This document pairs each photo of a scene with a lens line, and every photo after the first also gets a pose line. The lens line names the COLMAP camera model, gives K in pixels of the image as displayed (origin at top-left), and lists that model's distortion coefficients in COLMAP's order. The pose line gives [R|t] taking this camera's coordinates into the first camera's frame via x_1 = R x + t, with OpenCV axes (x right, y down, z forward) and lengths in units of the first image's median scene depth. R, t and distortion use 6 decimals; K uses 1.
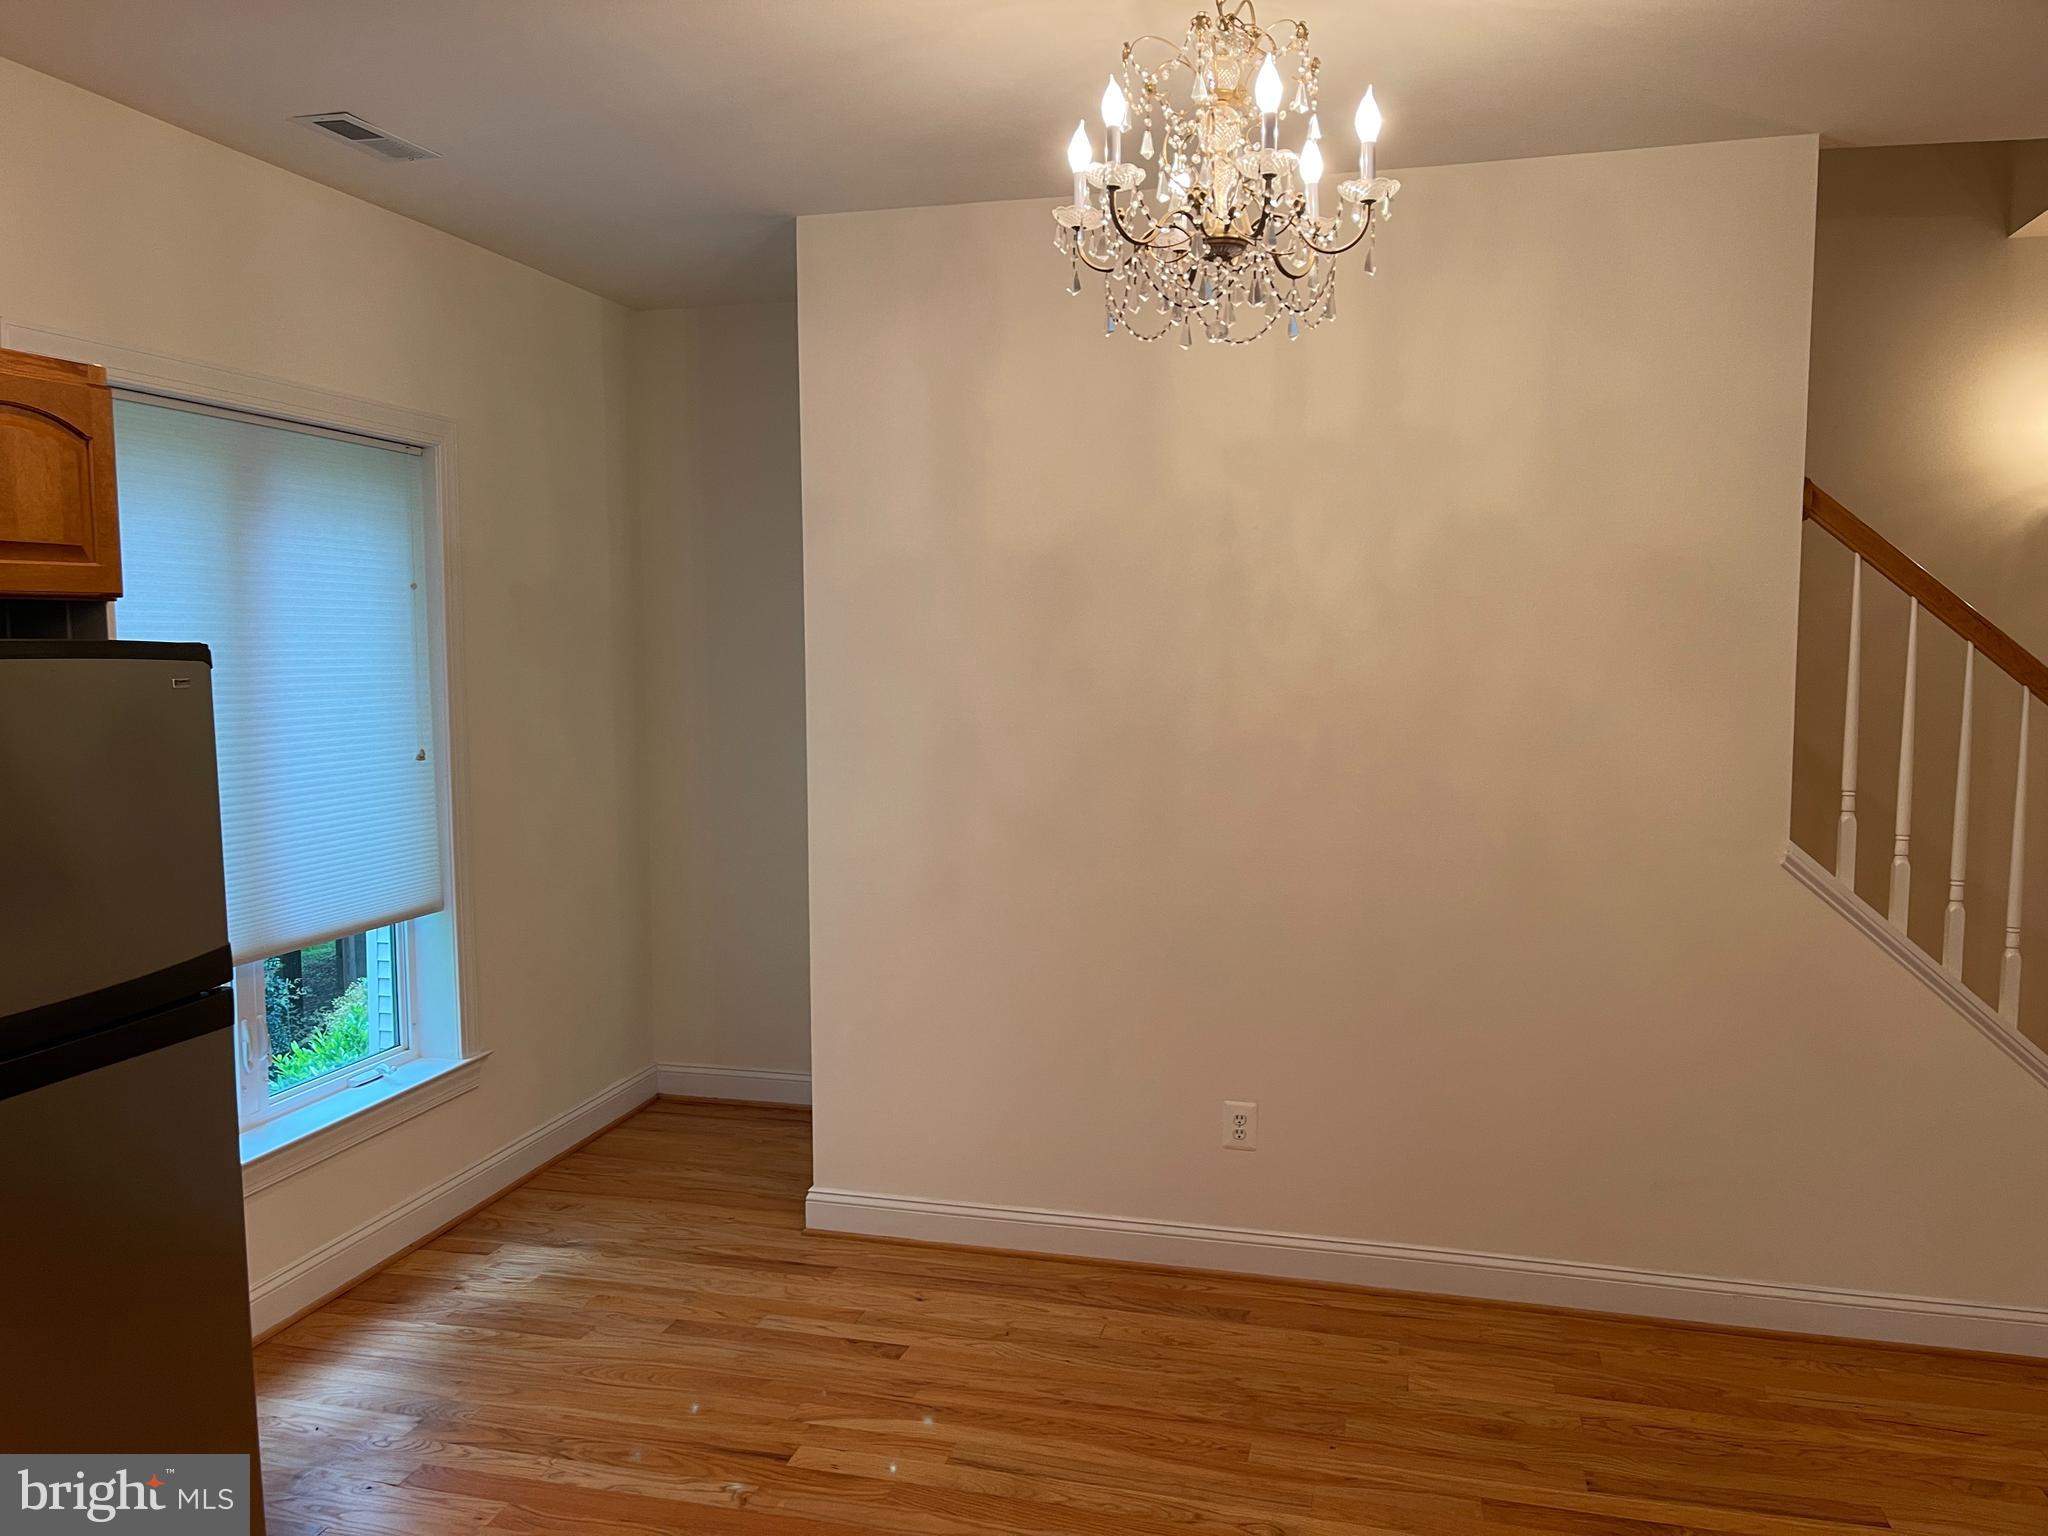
lens RADIAL K [[1545.1, 0, 1013.6], [0, 1545.1, 778.8], [0, 0, 1]] dist [0.072650, -0.095313]
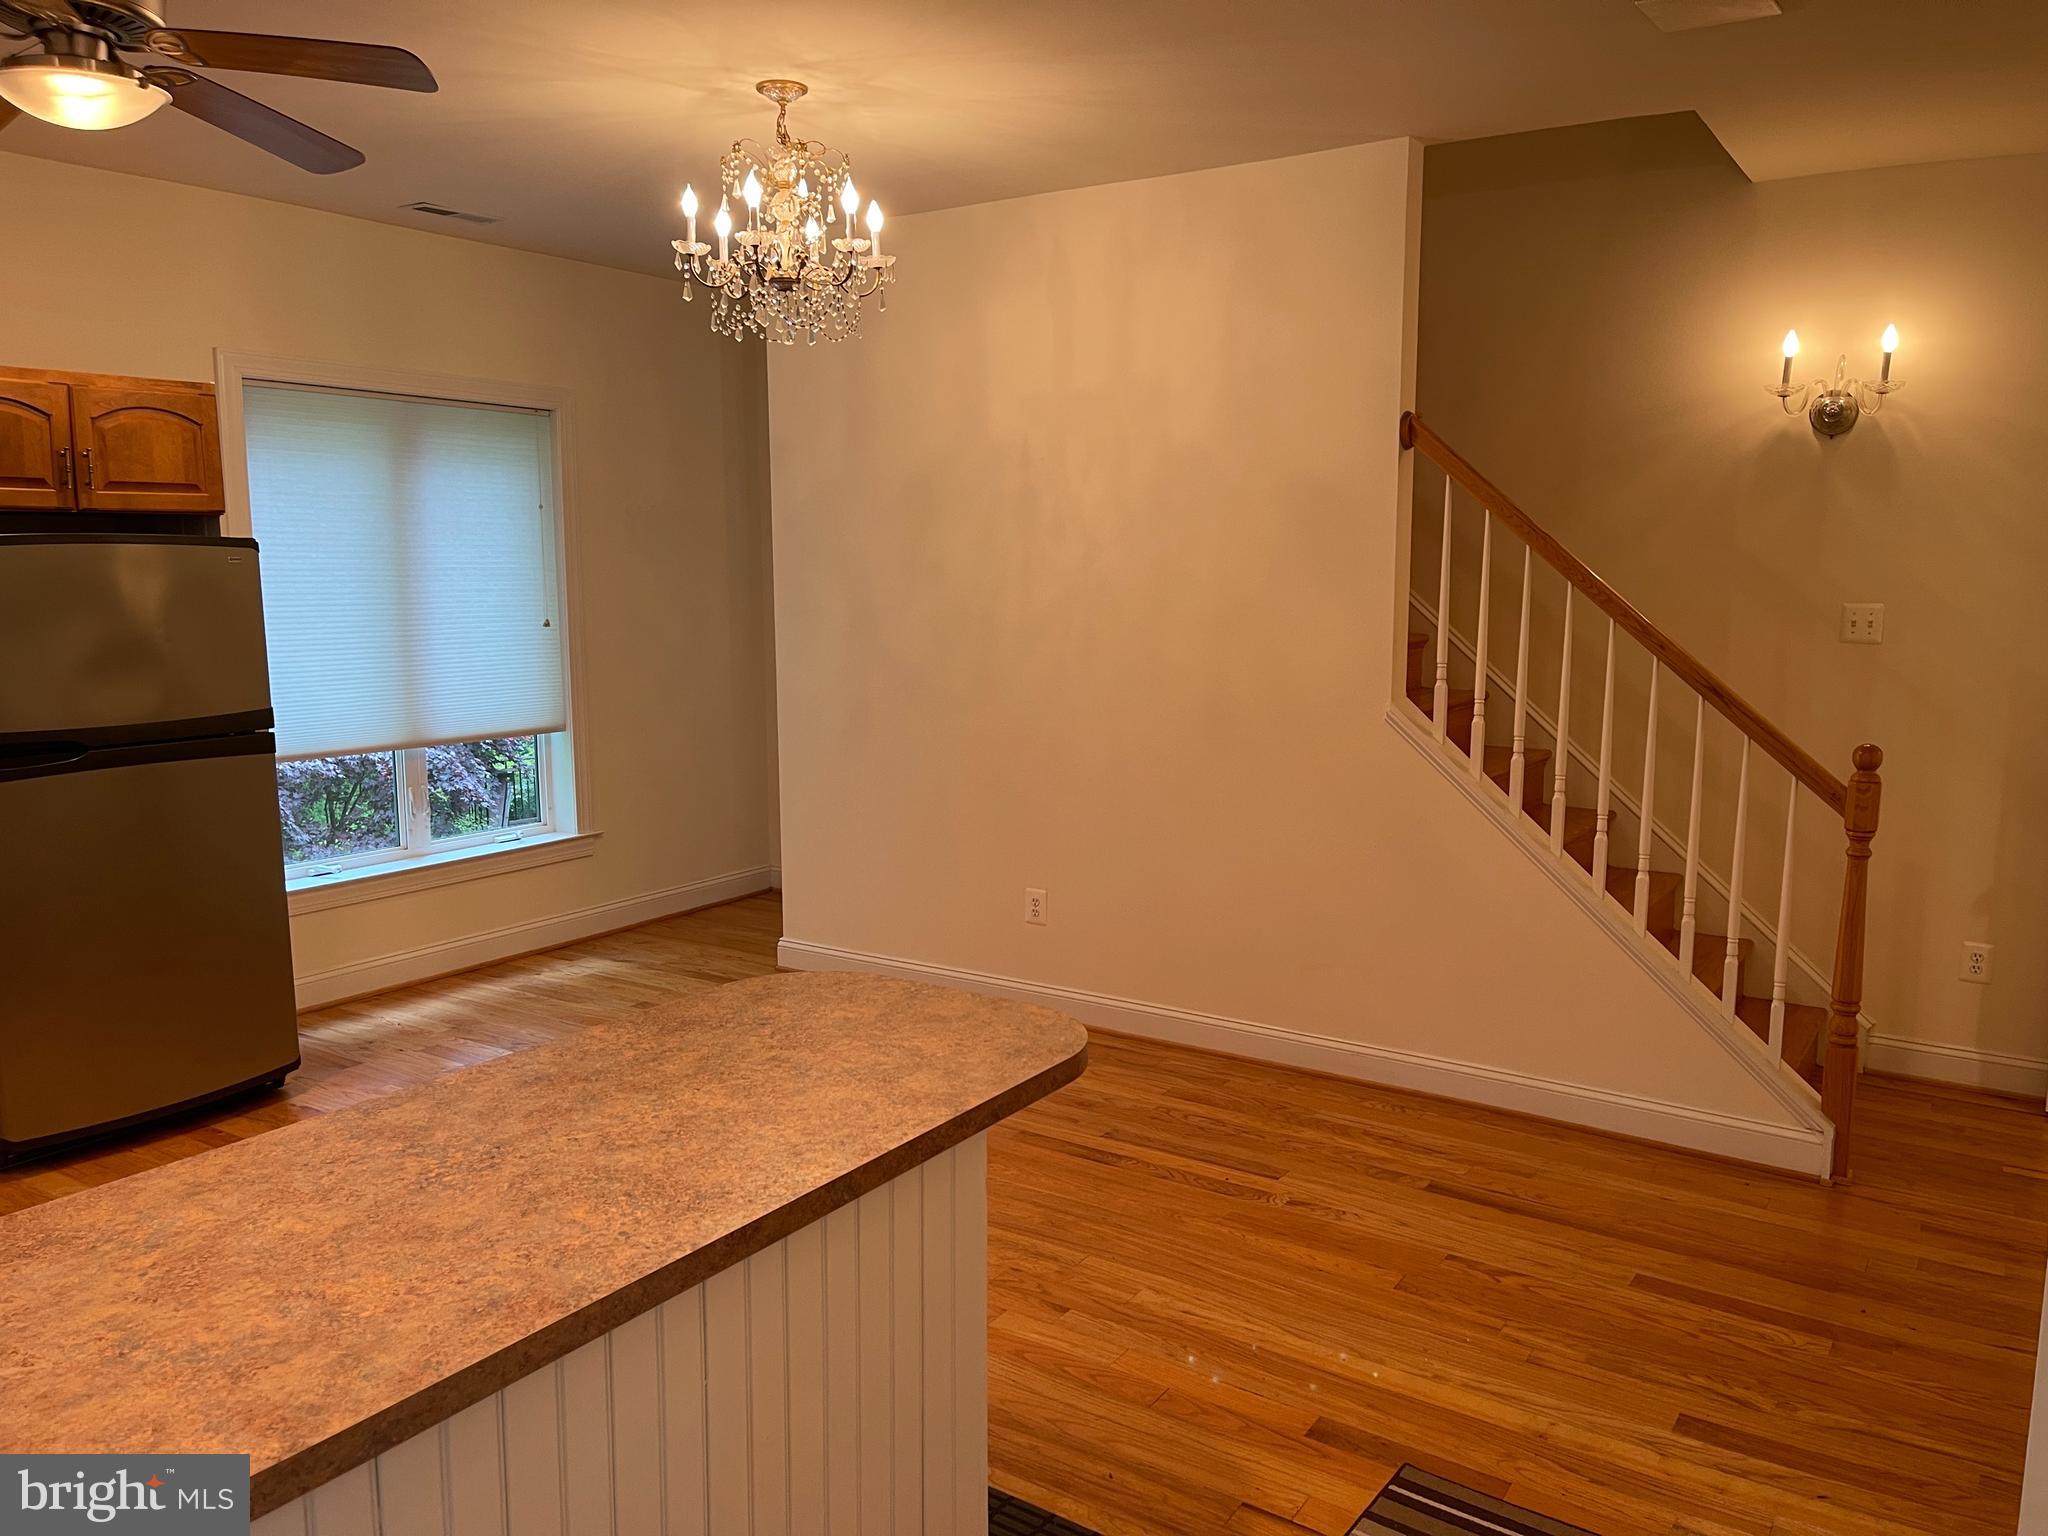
lens RADIAL K [[1545.1, 0, 1039.4], [0, 1545.1, 782.4], [0, 0, 1]] dist [0.072650, -0.095313]
pose [[0.949045, 0.048489, -0.311388, 0.626773], [-0.031975, 0.997809, 0.057927, 0.041577], [0.313514, -0.045019, 0.948516, -0.299084]]
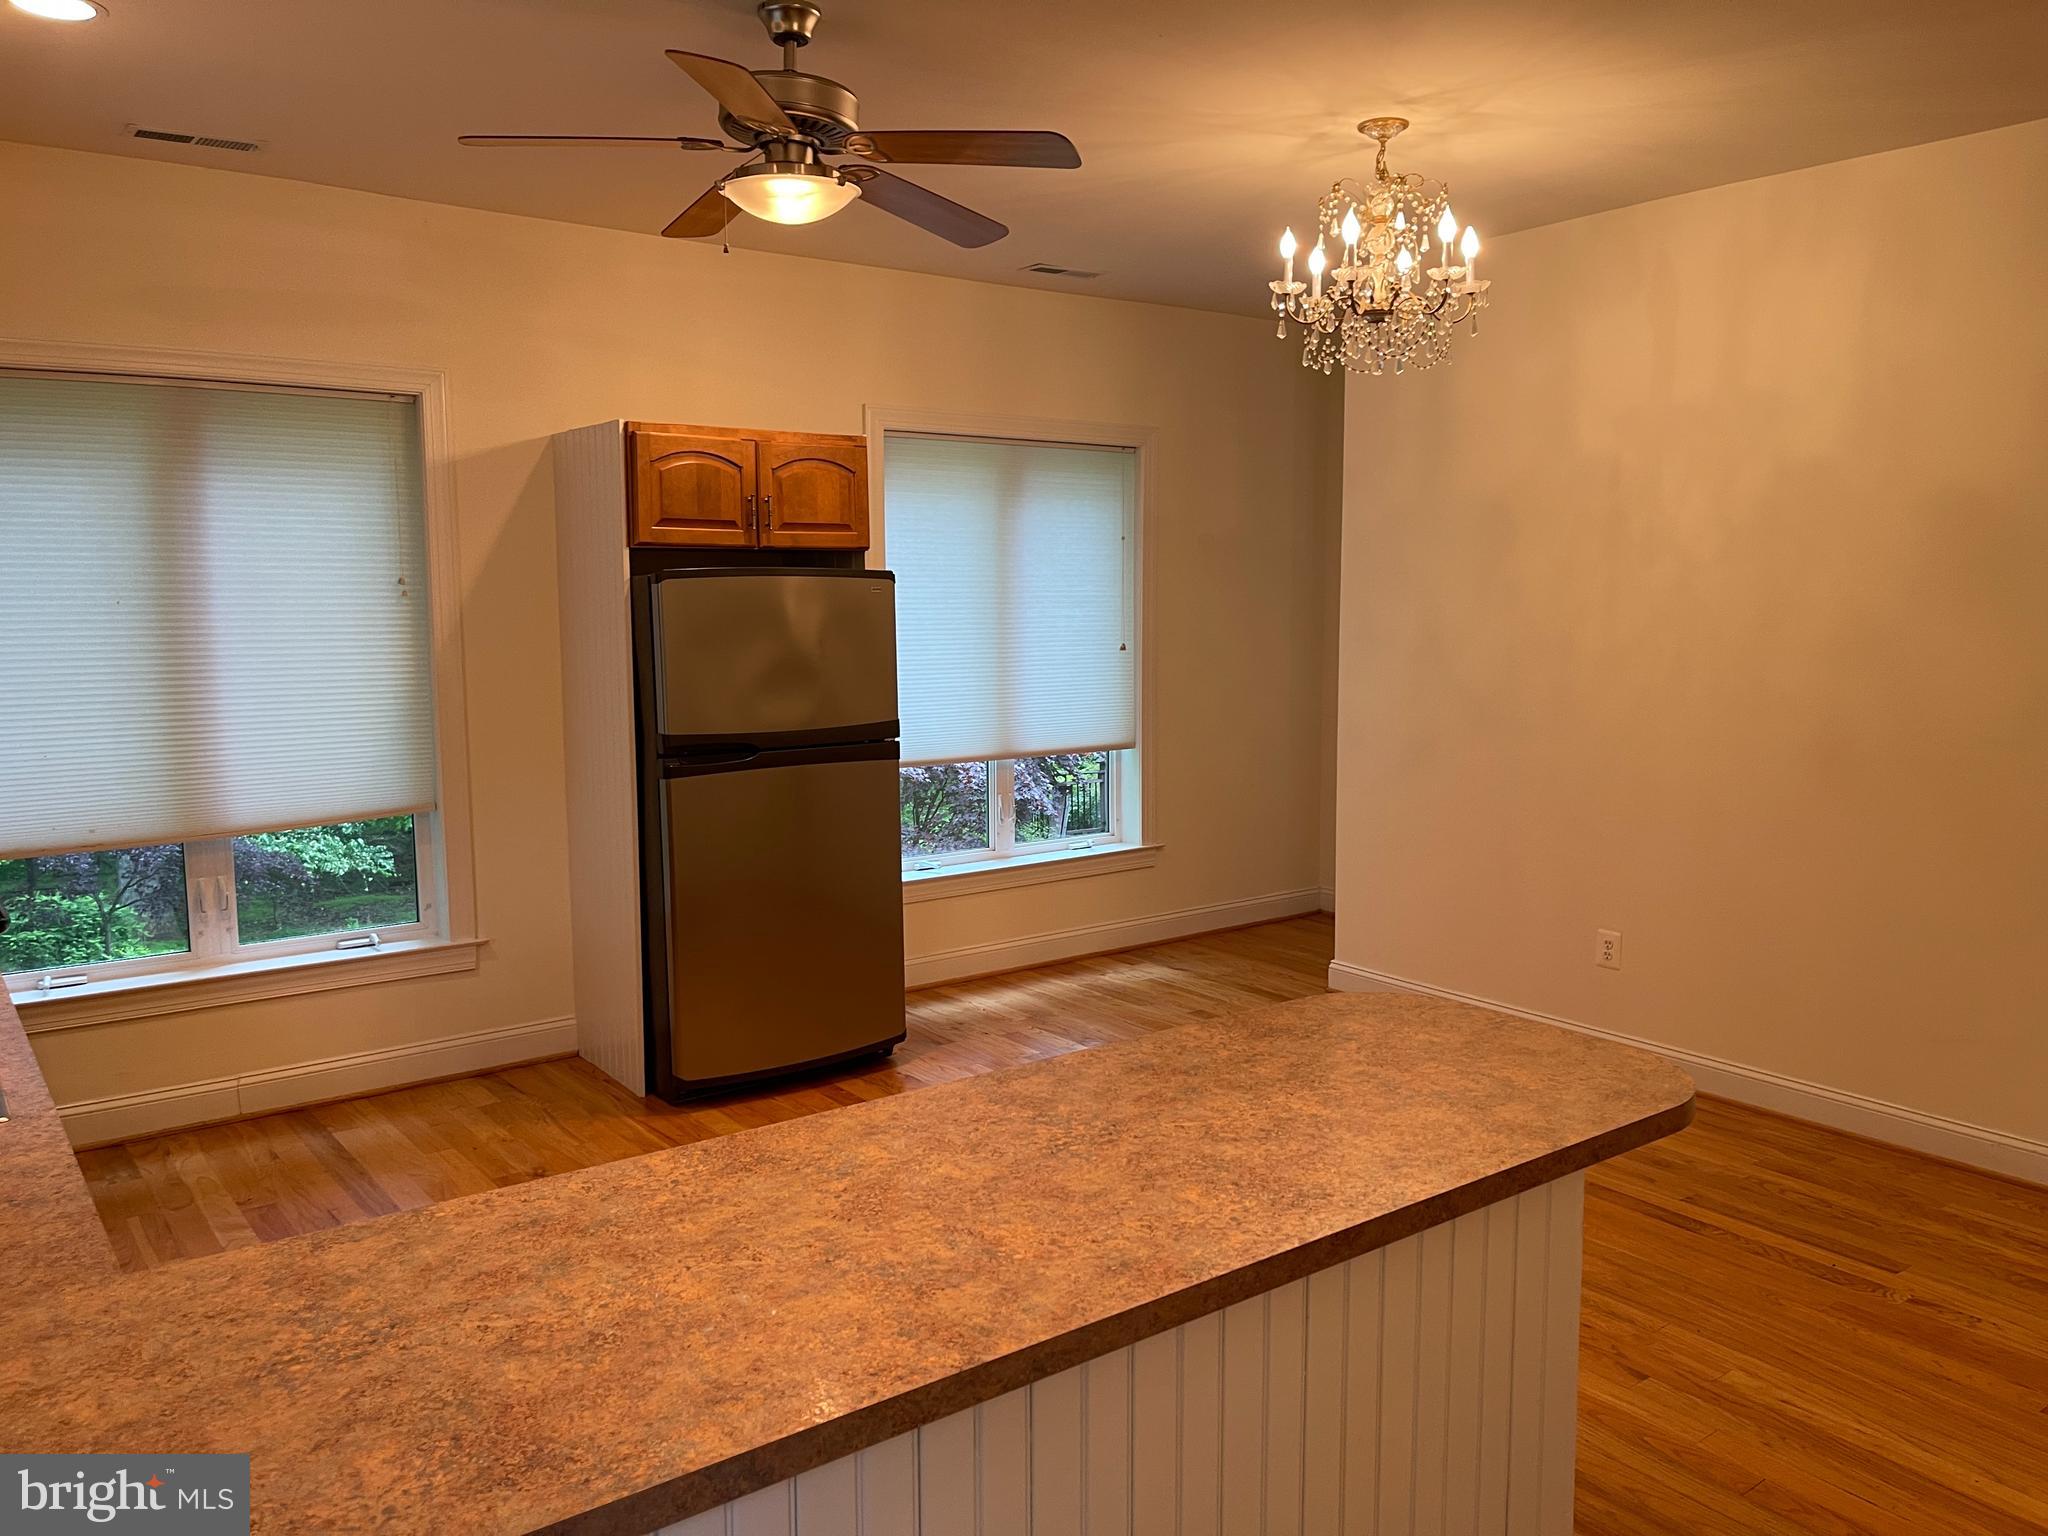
lens RADIAL K [[1545.1, 0, 1045.4], [0, 1545.1, 764.8], [0, 0, 1]] dist [0.072650, -0.095313]
pose [[0.788010, 0.072028, -0.611434, 0.616563], [-0.055231, 0.997399, 0.046314, 0.042877], [0.613180, -0.002726, 0.789939, -0.327742]]
